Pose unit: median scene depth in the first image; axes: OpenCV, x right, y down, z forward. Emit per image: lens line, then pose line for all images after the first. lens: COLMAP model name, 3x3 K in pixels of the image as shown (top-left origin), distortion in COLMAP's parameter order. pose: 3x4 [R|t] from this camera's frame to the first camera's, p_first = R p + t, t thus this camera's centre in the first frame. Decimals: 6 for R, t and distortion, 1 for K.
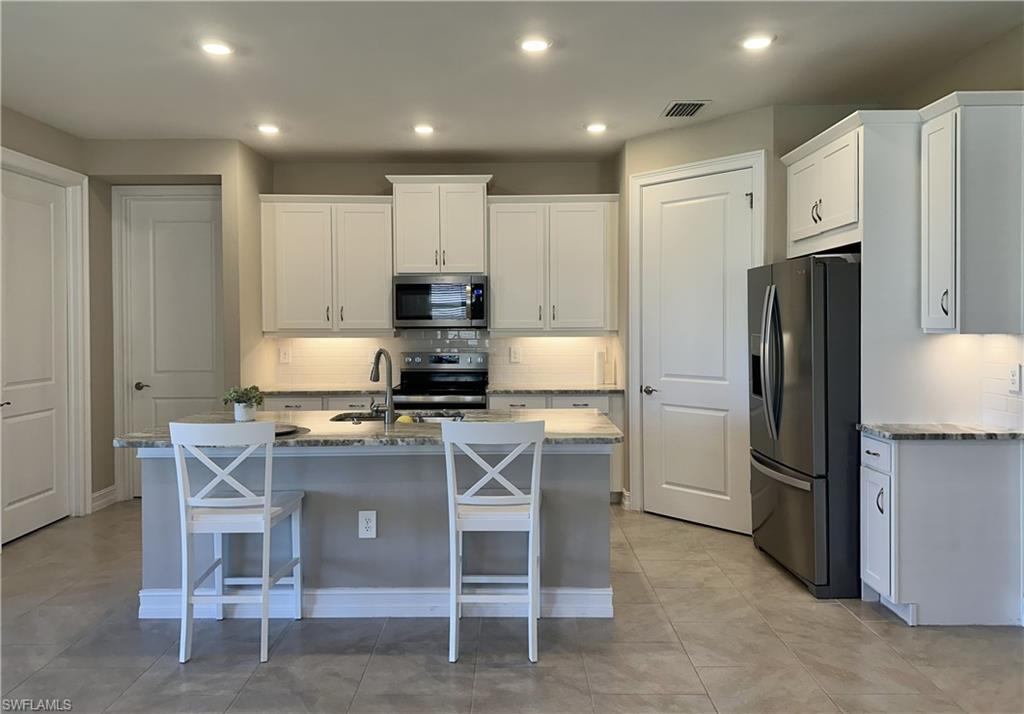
lens RADIAL K [[713.8, 0, 510.3], [0, 713.8, 348.3], [0, 0, 1]] dist [0.032979, -0.041533]
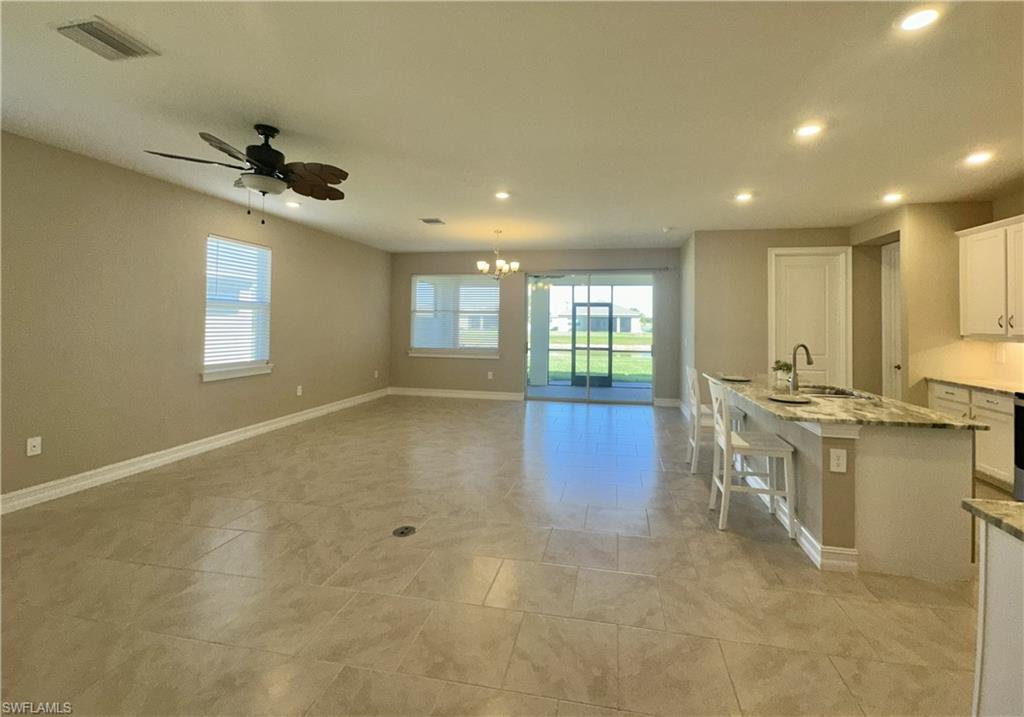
lens RADIAL K [[428.9, 0, 542.7], [0, 428.9, 318.4], [0, 0, 1]] dist [-0.003858, 0.000669]
pose [[-0.163244, -0.009713, -0.986538, 0.817929], [-0.048684, 0.998813, -0.001778, -0.022526], [0.985384, 0.047738, -0.163523, 0.552148]]
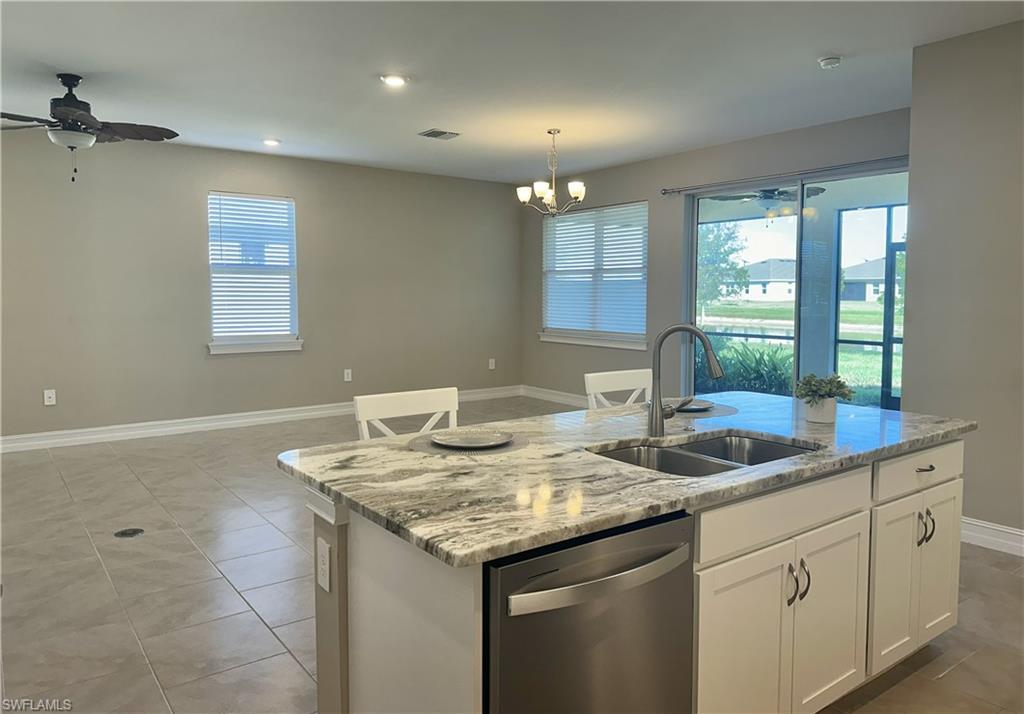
lens RADIAL K [[713.8, 0, 516.3], [0, 713.8, 344.4], [0, 0, 1]] dist [0.032979, -0.041533]
pose [[-0.794181, 0.048375, -0.605753, 0.309235], [-0.021527, 0.993961, 0.107600, -0.042740], [0.607300, 0.098494, -0.788344, 1.337208]]
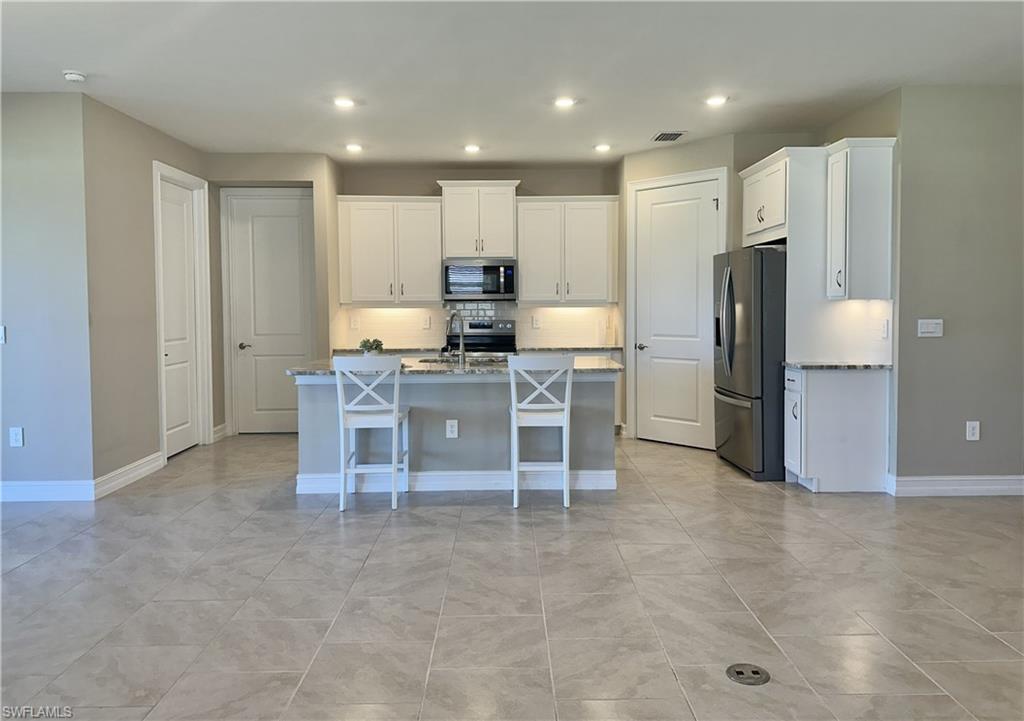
lens RADIAL K [[714.2, 0, 518.9], [0, 714.2, 352.0], [0, 0, 1]] dist [0.037705, -0.007164]
pose [[0.999770, -0.002381, 0.021305, -0.080137], [0.001708, 0.999501, 0.031542, 0.035030], [-0.021370, -0.031499, 0.999275, -0.417187]]
